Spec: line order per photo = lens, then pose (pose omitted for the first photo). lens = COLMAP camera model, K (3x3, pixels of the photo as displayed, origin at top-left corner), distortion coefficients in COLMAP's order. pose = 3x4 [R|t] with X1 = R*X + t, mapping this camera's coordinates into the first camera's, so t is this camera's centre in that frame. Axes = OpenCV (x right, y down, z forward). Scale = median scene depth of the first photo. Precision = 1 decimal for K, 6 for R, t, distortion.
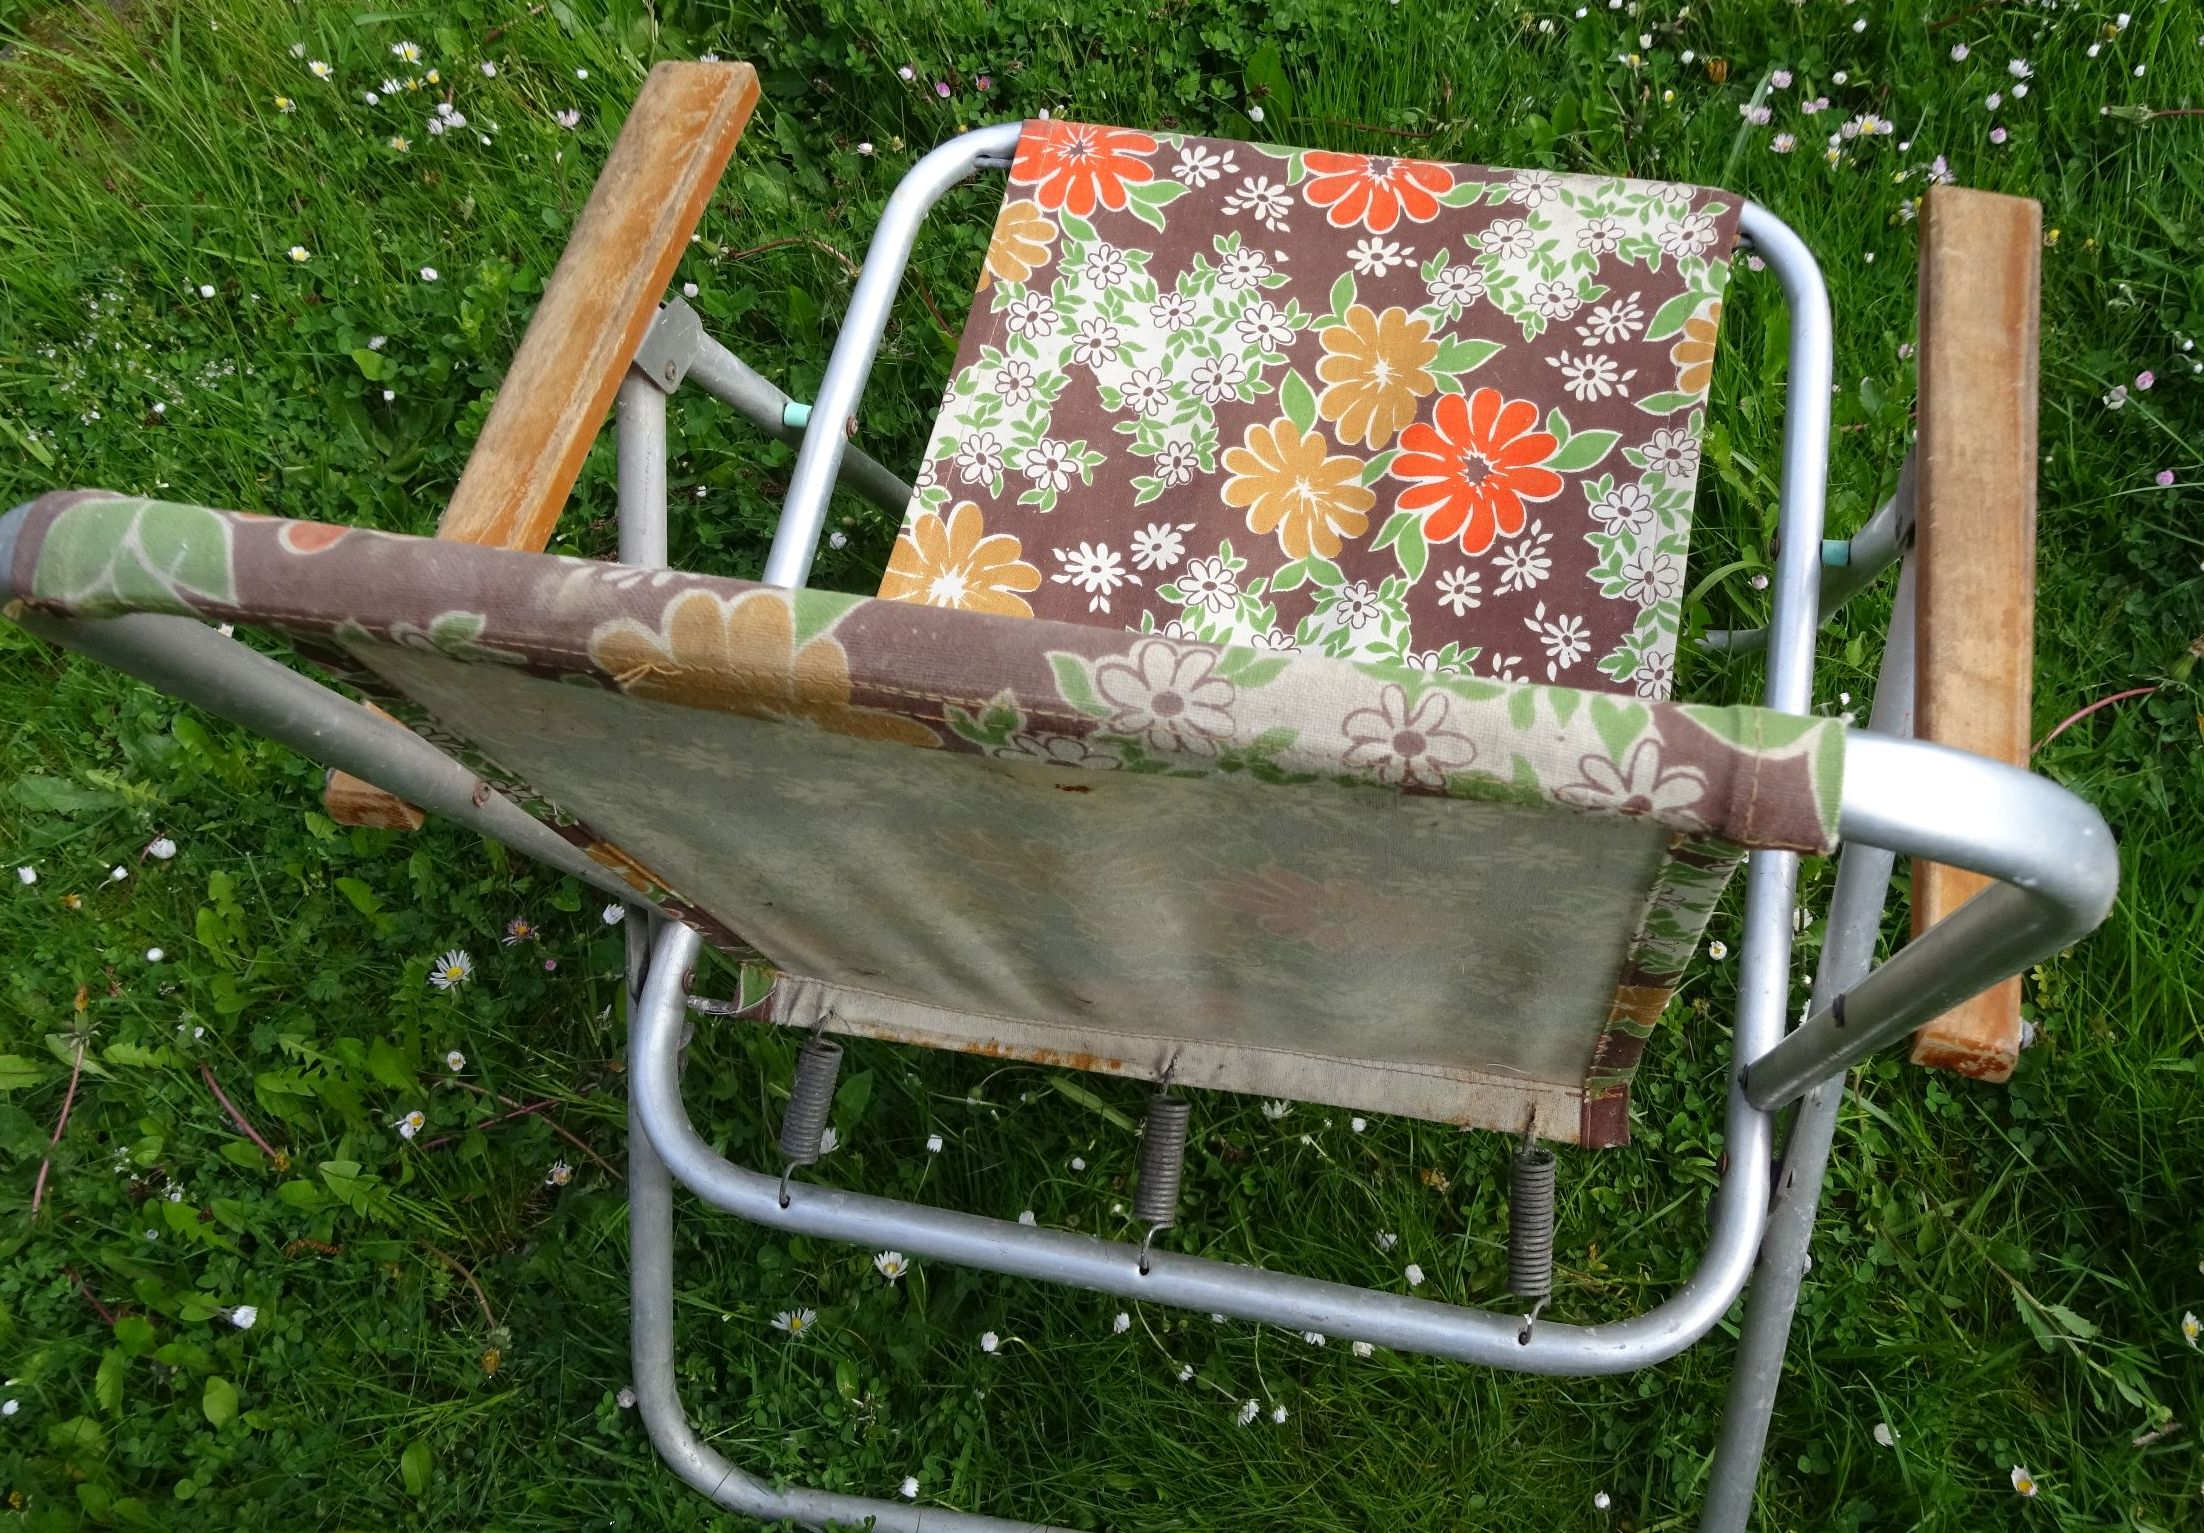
lens RADIAL K [[1920.7, 0, 1112.5], [0, 1920.7, 752.5], [0, 0, 1]] dist [0.013894, -0.011683]
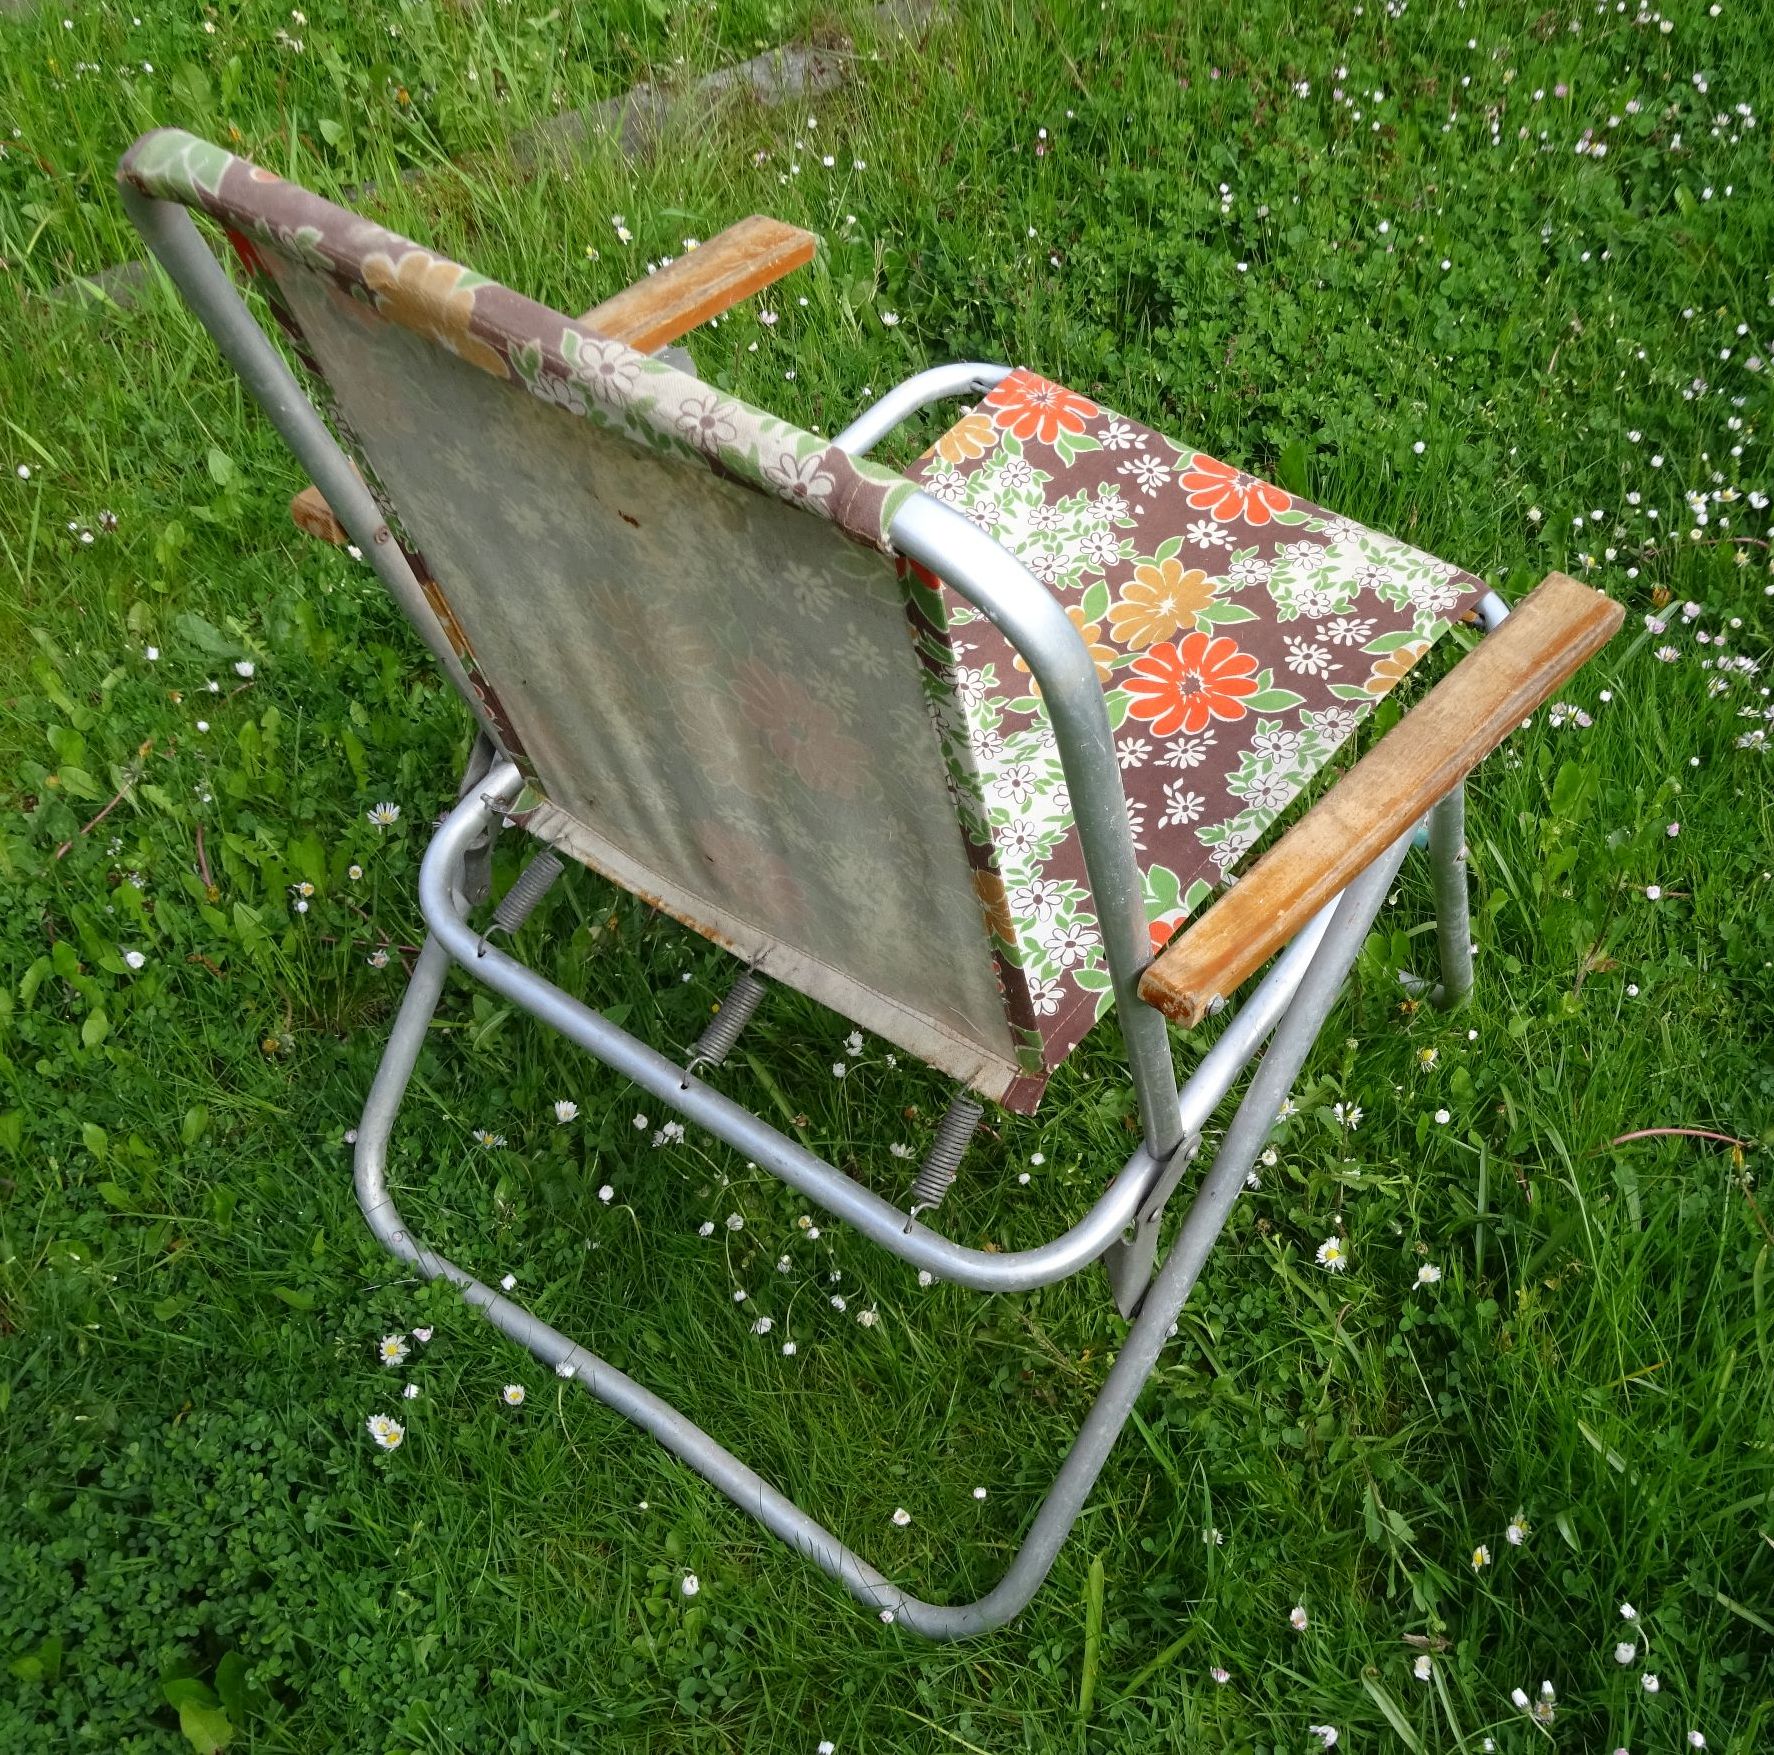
lens RADIAL K [[1780.8, 0, 875.7], [0, 1780.8, 883.6], [0, 0, 1]] dist [0.009231, 0.000000]
pose [[0.906984, 0.380830, -0.179859, 0.252049], [-0.399674, 0.912946, -0.082403, 0.153890], [0.132820, 0.146623, 0.980235, -0.186368]]
